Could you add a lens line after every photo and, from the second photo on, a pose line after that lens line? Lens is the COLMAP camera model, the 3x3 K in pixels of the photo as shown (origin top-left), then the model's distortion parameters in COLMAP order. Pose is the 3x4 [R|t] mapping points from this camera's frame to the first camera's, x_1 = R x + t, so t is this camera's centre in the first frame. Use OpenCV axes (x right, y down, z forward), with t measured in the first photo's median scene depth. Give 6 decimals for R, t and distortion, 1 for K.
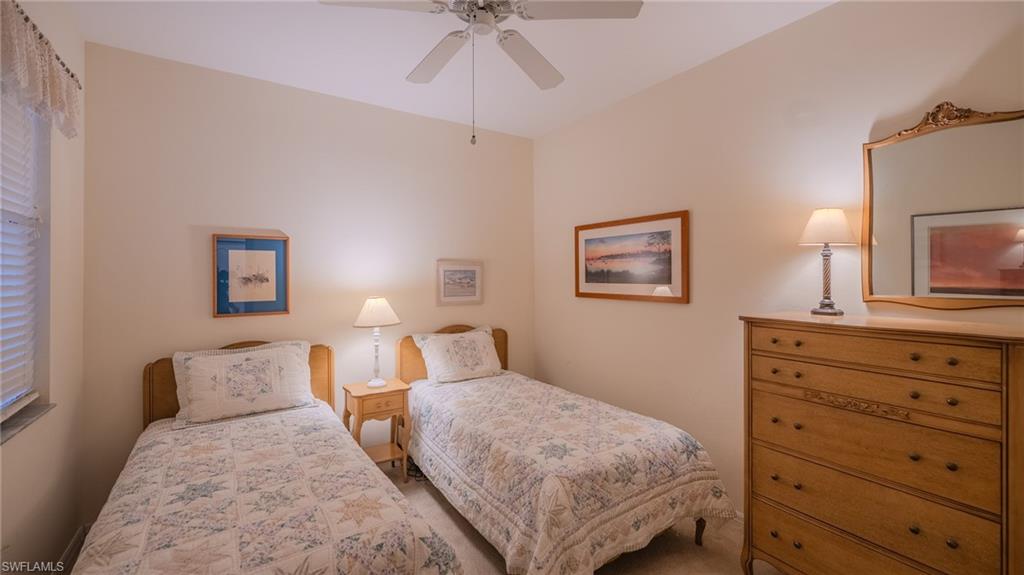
lens RADIAL K [[417.1, 0, 512.7], [0, 417.1, 277.6], [0, 0, 1]] dist [0.000748, -0.000044]
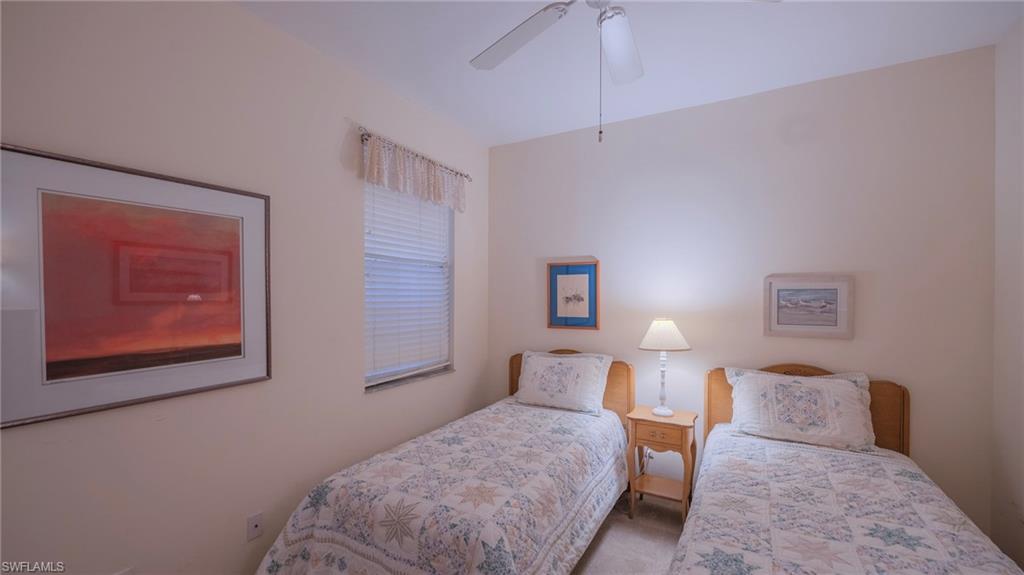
lens RADIAL K [[422.9, 0, 510.7], [0, 422.9, 302.4], [0, 0, 1]] dist [-0.000047, -0.000043]
pose [[0.449598, 0.016953, -0.893070, 0.383250], [-0.007238, 0.999856, 0.015336, -0.002560], [0.893202, -0.000430, 0.449656, 0.287913]]
